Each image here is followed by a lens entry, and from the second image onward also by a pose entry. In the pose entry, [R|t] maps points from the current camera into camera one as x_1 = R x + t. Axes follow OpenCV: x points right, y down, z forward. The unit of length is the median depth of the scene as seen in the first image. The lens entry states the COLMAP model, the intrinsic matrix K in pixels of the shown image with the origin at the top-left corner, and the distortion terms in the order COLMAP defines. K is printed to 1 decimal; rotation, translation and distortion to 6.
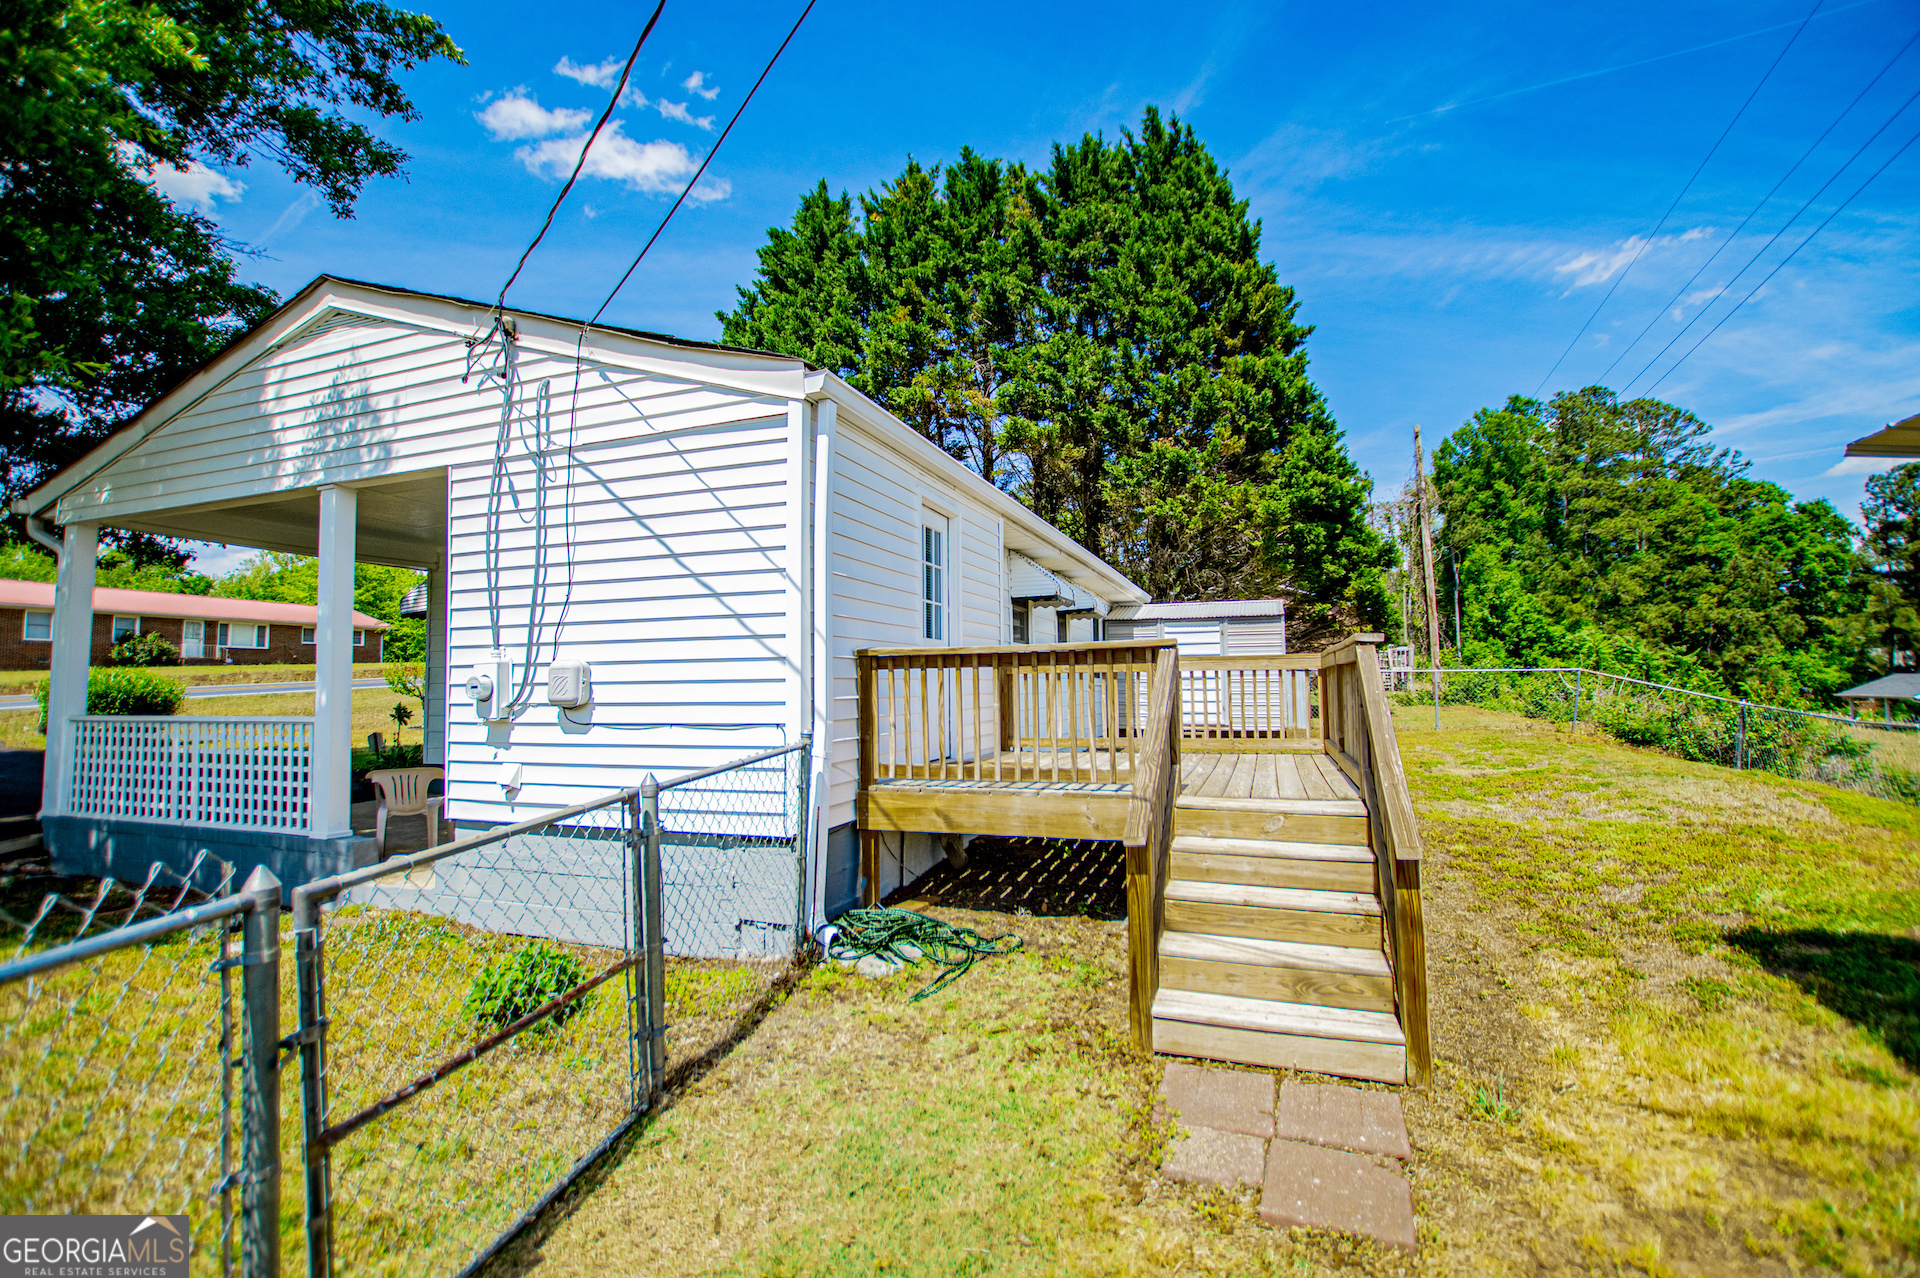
lens RADIAL K [[855.7, 0, 1061.2], [0, 855.7, 637.6], [0, 0, 1]] dist [-0.023418, 0.000329]
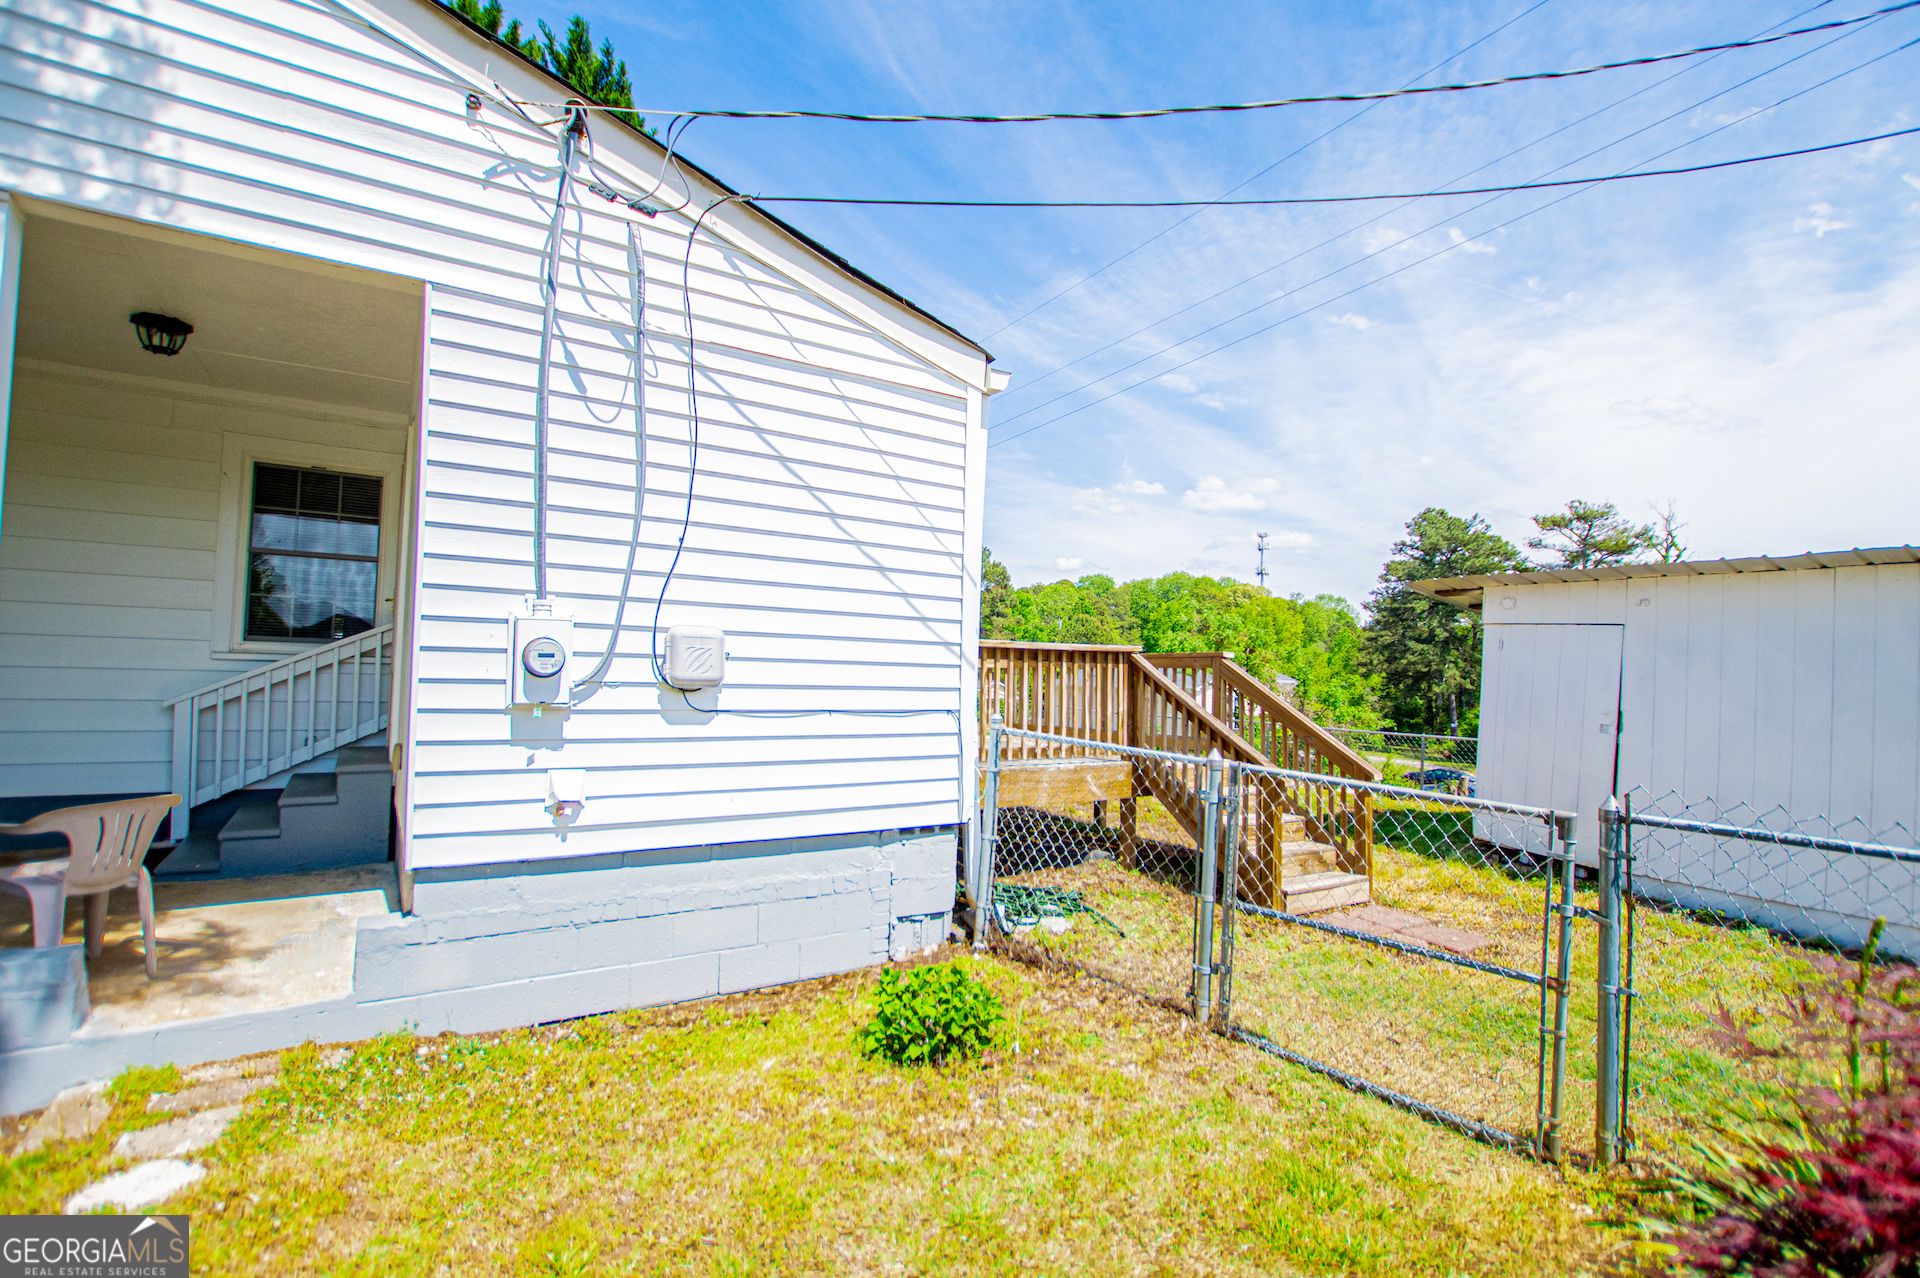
lens RADIAL K [[874.9, 0, 960.0], [0, 874.9, 639.0], [0, 0, 1]] dist [-0.024427, -0.000013]
pose [[0.615516, 0.063074, 0.785596, -0.957368], [-0.075103, 0.996950, -0.021200, 0.033732], [-0.784538, -0.045952, 0.618376, 0.312218]]
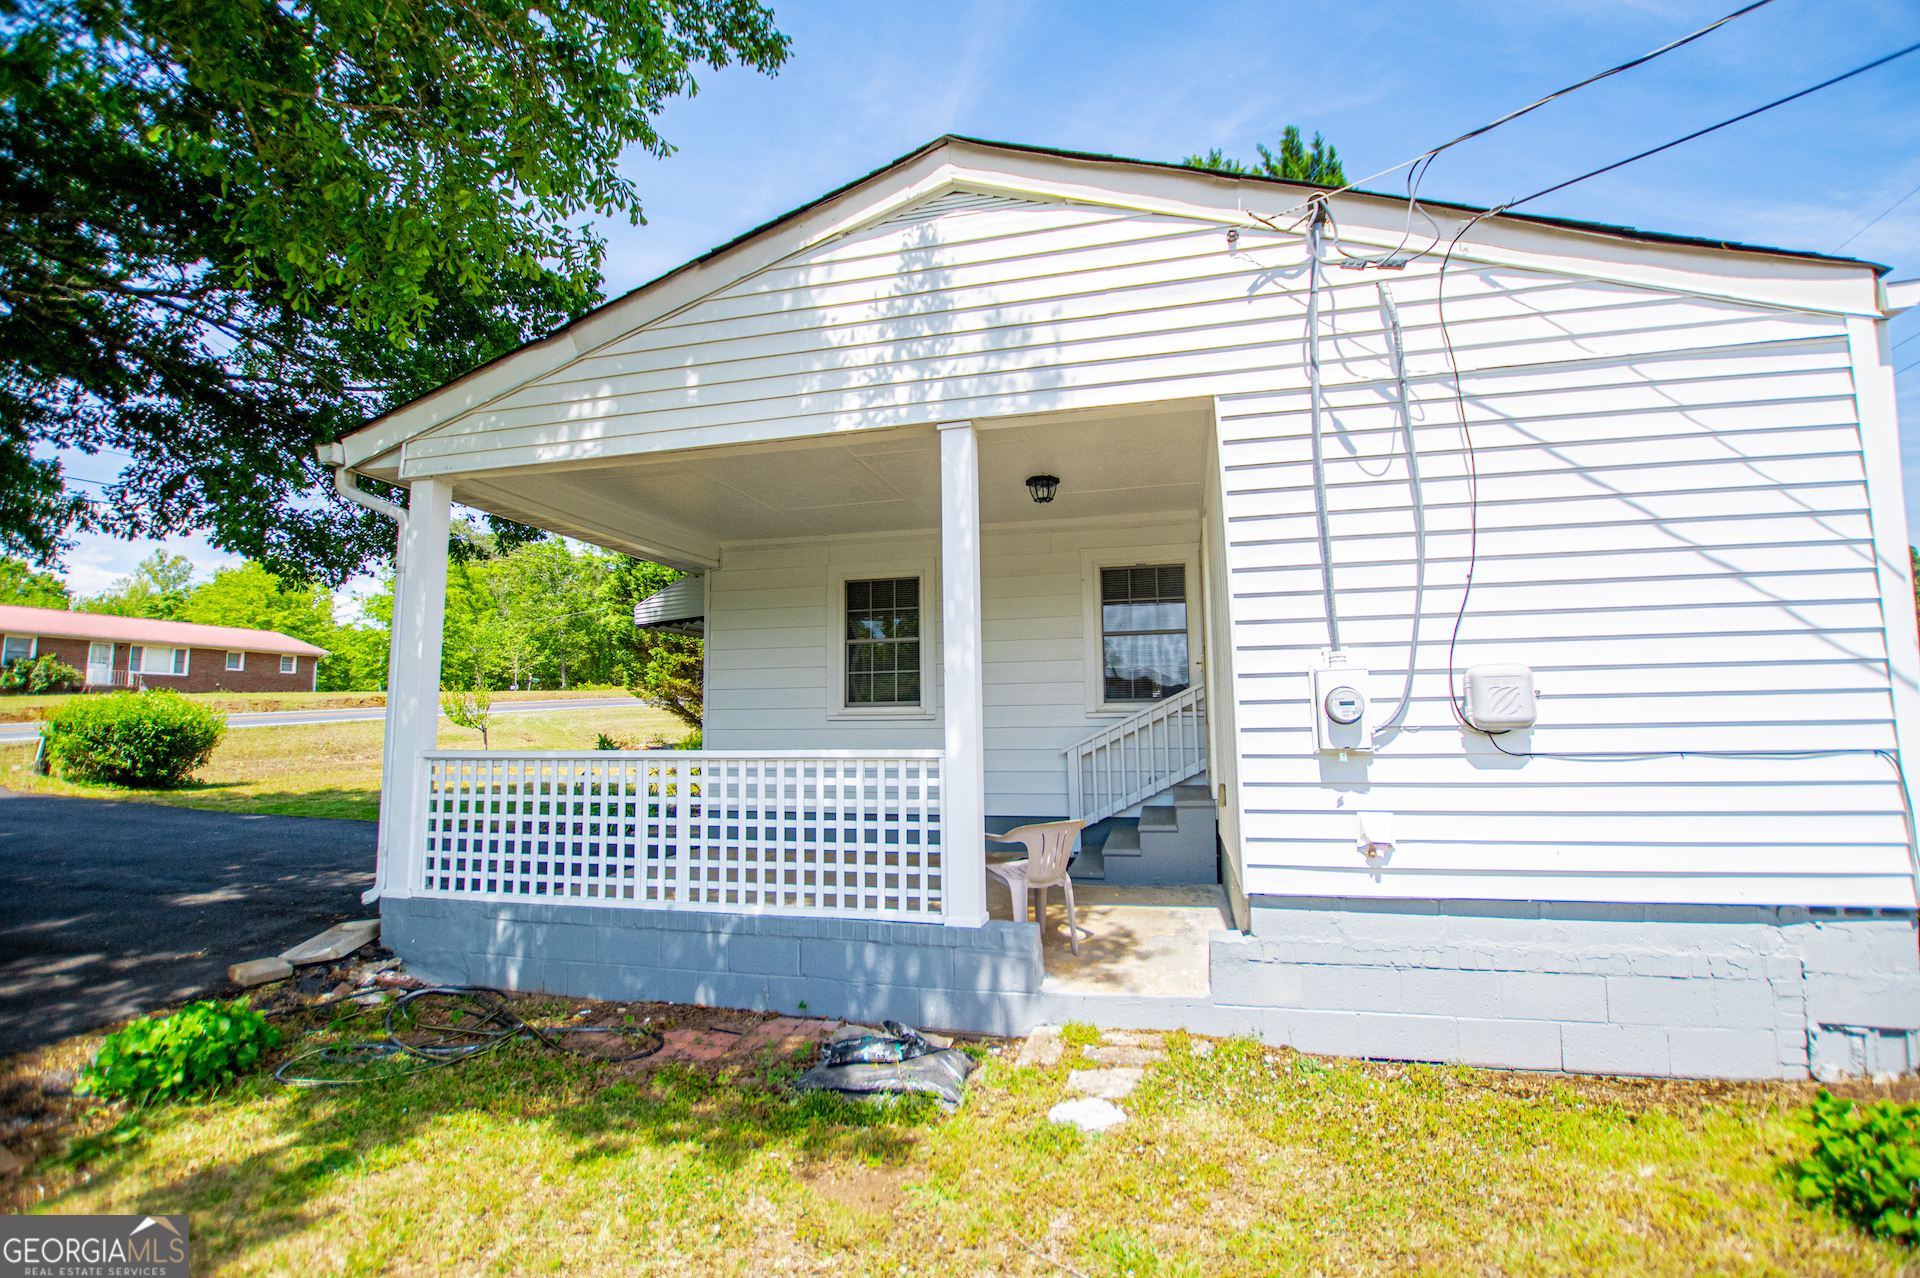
lens RADIAL K [[825.5, 0, 984.5], [0, 825.5, 640.5], [0, 0, 1]] dist [-0.025650, 0.001163]
pose [[0.994906, 0.009016, 0.100406, -0.988106], [-0.005016, 0.999186, -0.040021, 0.033125], [-0.100685, 0.039314, 0.994141, 0.333429]]
